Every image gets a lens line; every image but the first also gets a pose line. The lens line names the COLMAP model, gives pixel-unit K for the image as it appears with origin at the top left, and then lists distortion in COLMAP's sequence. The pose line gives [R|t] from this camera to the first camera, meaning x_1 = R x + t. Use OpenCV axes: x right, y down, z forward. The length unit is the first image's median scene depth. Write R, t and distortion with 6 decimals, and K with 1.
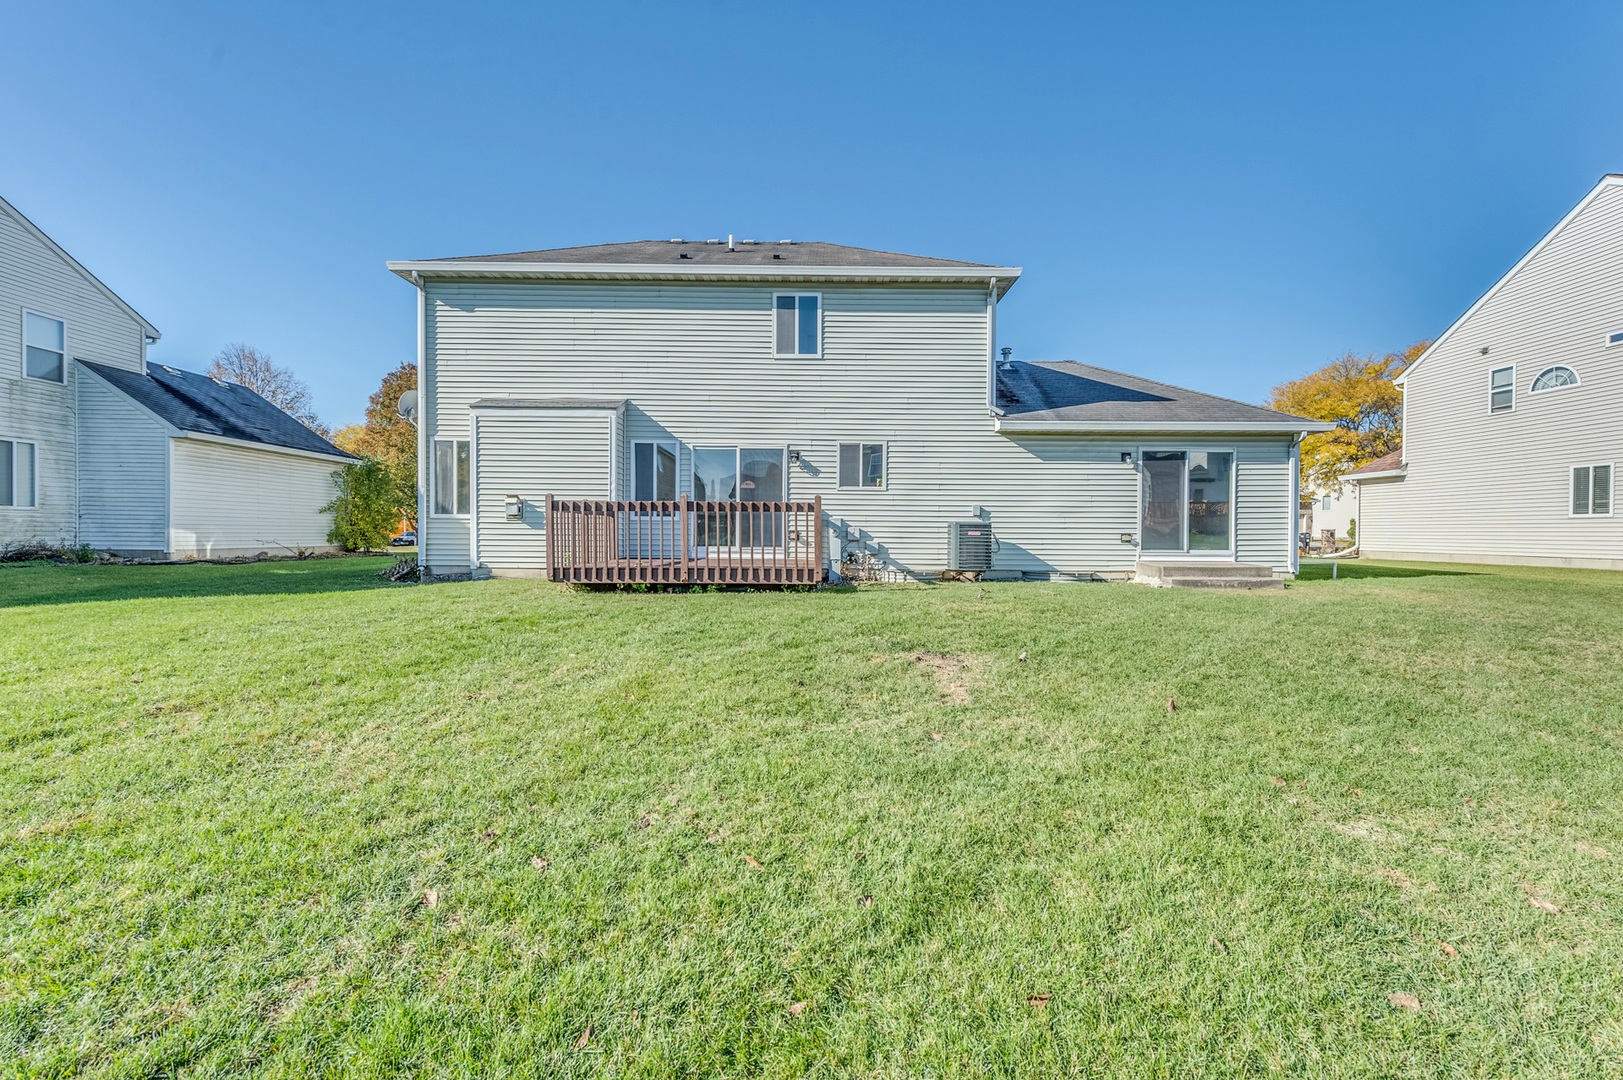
lens RADIAL K [[603.8, 0, 812.0], [0, 603.8, 540.3], [0, 0, 1]] dist [0.022539, 0.000145]
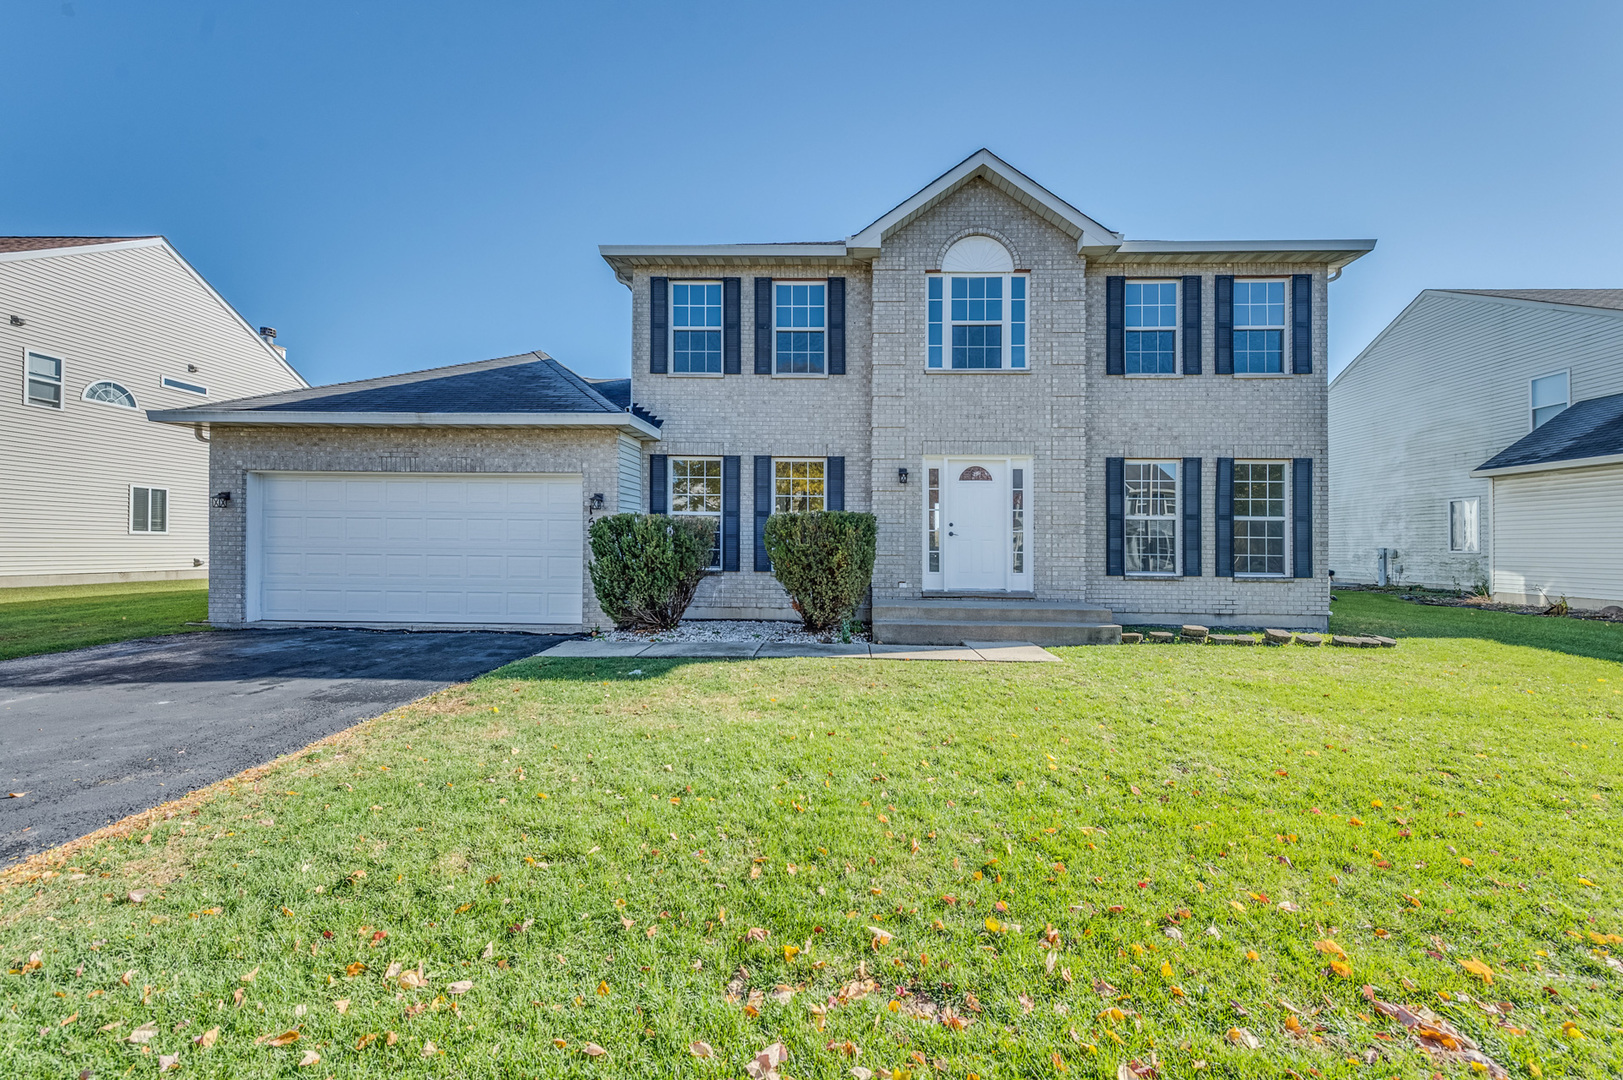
lens RADIAL K [[603.8, 0, 811.8], [0, 603.8, 533.8], [0, 0, 1]] dist [0.022539, 0.000145]
pose [[-0.999267, -0.017962, 0.033815, 0.033936], [-0.018141, 0.999823, -0.004984, -0.053140], [-0.033719, -0.005594, -0.999416, 2.030346]]
